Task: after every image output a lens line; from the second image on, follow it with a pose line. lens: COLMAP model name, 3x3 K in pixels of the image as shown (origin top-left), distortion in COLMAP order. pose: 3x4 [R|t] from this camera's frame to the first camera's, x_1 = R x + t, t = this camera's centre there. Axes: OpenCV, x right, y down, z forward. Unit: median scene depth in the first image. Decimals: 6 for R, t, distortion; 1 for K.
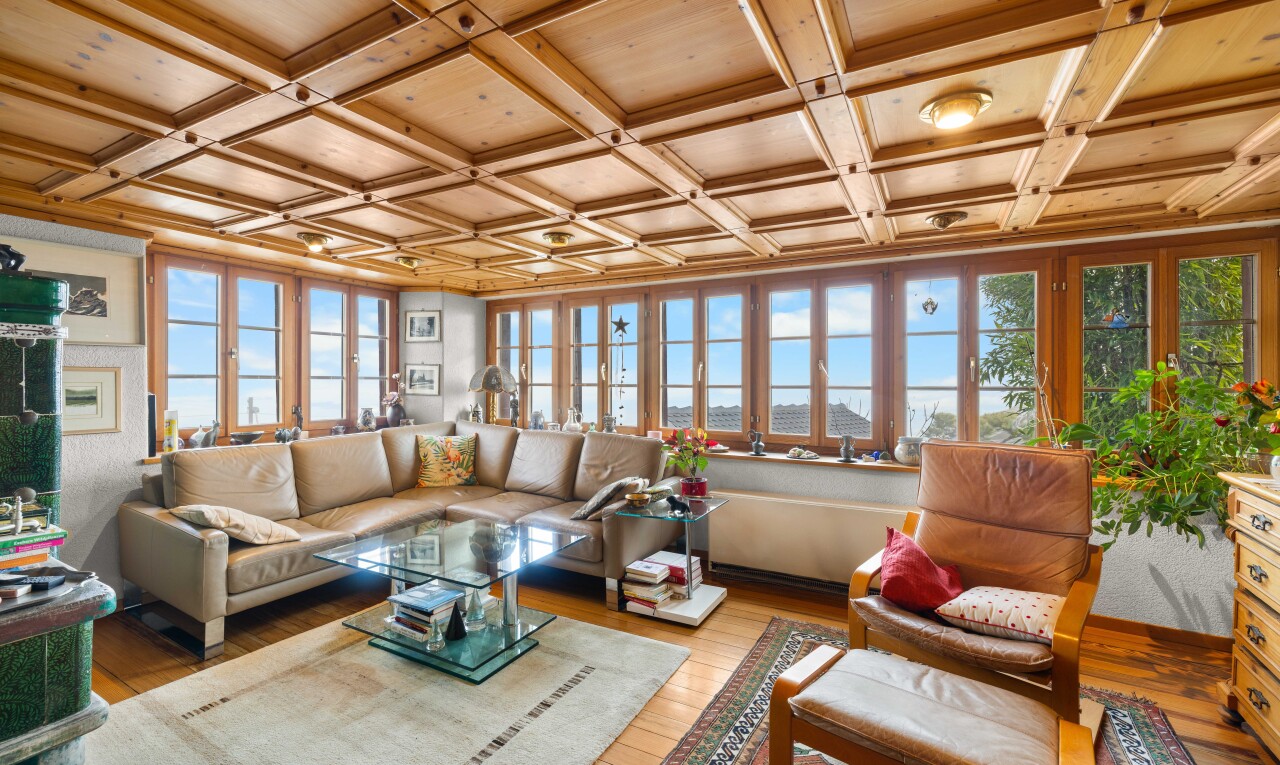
lens RADIAL K [[545.0, 0, 635.6], [0, 545.0, 382.5], [0, 0, 1]] dist [0.004461, 0.000048]
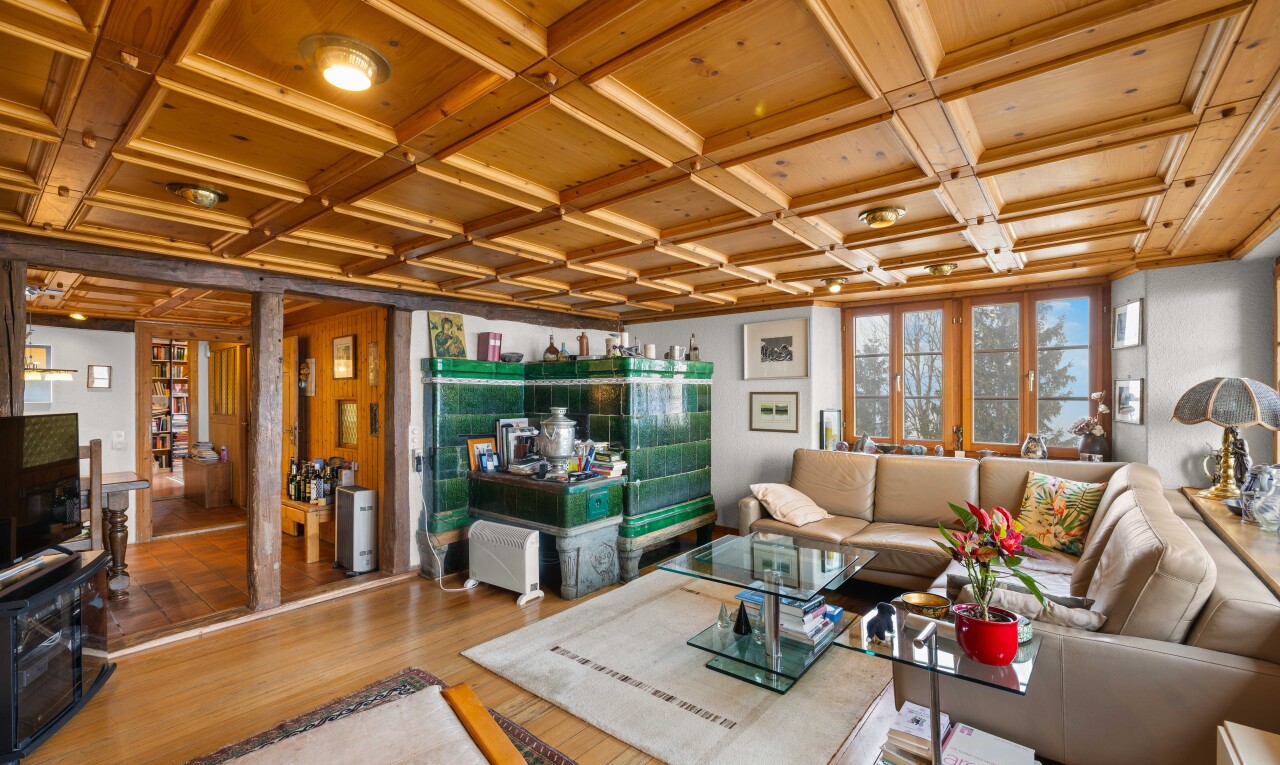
lens RADIAL K [[545.0, 0, 631.4], [0, 545.0, 390.6], [0, 0, 1]] dist [0.004461, 0.000048]
pose [[-0.182186, -0.004400, -0.983254, 0.678078], [0.000222, 0.999990, -0.004516, -0.023701], [0.983264, -0.001041, -0.182184, 0.806807]]
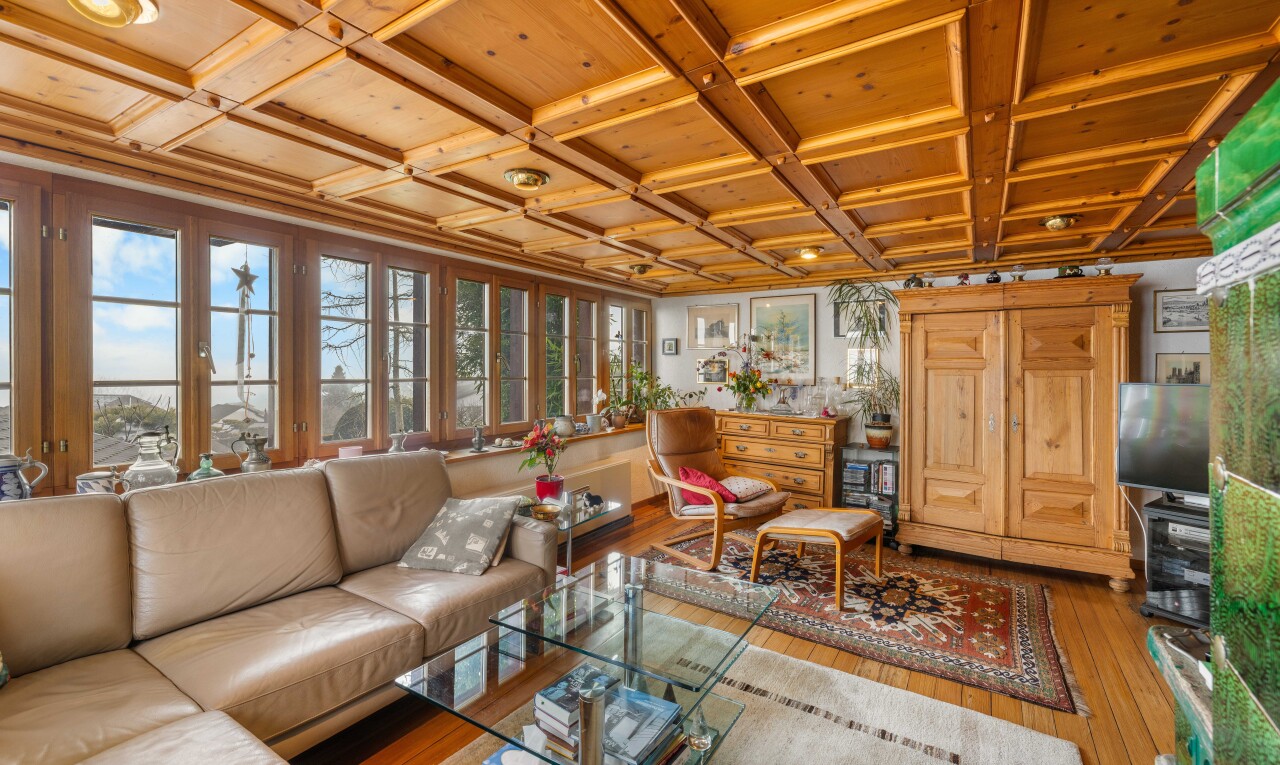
lens RADIAL K [[545.0, 0, 640.6], [0, 545.0, 376.2], [0, 0, 1]] dist [0.004461, 0.000048]
pose [[0.053137, -0.009192, 0.998545, -0.870818], [-0.003427, 0.999950, 0.009387, -0.012278], [-0.998581, -0.003921, 0.053103, 0.823370]]
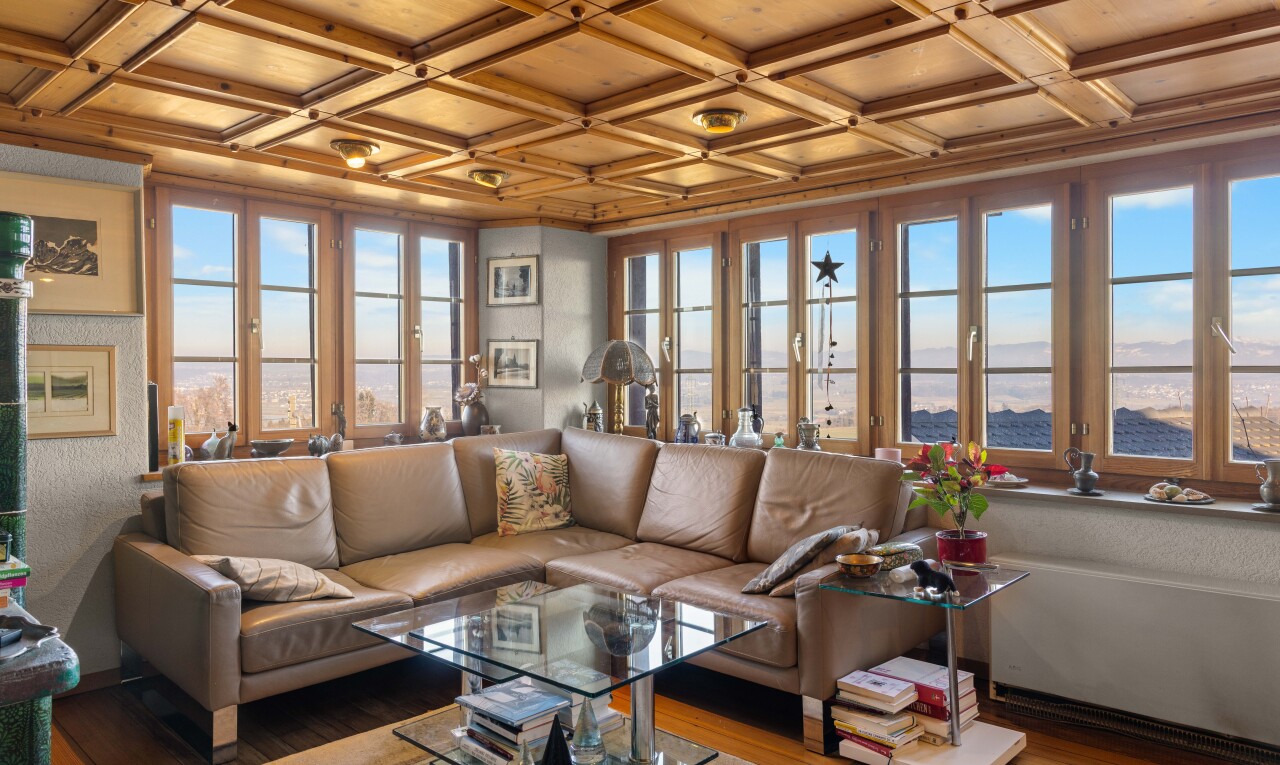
lens RADIAL K [[882.4, 0, 635.5], [0, 882.4, 377.2], [0, 0, 1]] dist [0.004064, 0.002993]
pose [[0.970669, -0.002825, -0.240404, 0.000238], [0.003879, 0.999985, 0.003912, 0.011938], [0.240390, -0.004730, 0.970665, 0.038793]]
